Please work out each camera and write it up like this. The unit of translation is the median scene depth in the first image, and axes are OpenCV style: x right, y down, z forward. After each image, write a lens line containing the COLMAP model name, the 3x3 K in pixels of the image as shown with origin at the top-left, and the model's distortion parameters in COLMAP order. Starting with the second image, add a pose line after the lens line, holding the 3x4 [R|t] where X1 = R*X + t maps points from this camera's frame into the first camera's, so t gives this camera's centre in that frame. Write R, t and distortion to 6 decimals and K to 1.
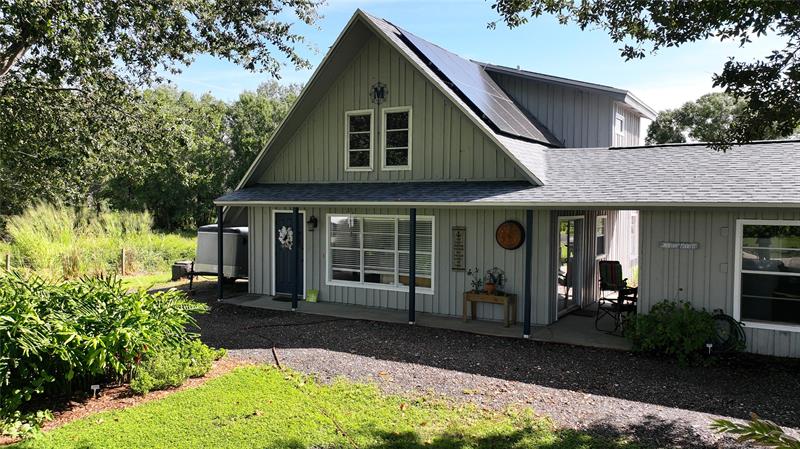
lens RADIAL K [[601.3, 0, 413.8], [0, 601.3, 222.6], [0, 0, 1]] dist [0.008359, 0.000976]
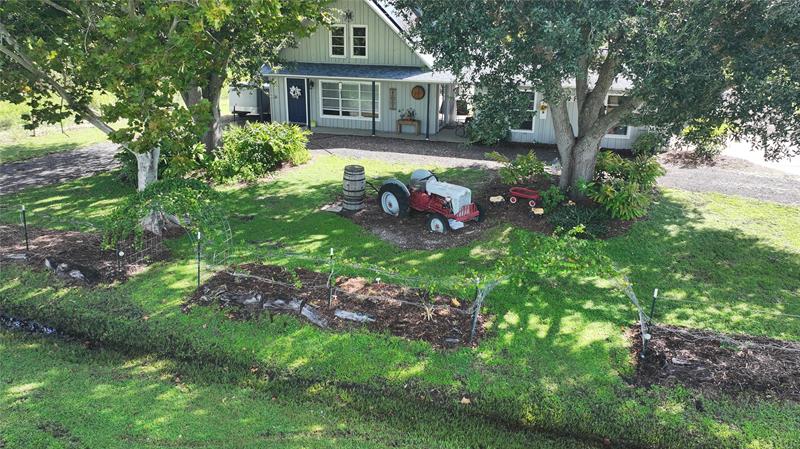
lens RADIAL K [[601.3, 0, 413.8], [0, 601.3, 222.6], [0, 0, 1]] dist [0.008359, 0.000976]
pose [[0.970318, -0.074983, 0.229915, -0.343763], [0.000236, 0.951011, 0.309158, -0.181544], [-0.241833, -0.299928, 0.922800, -0.999670]]
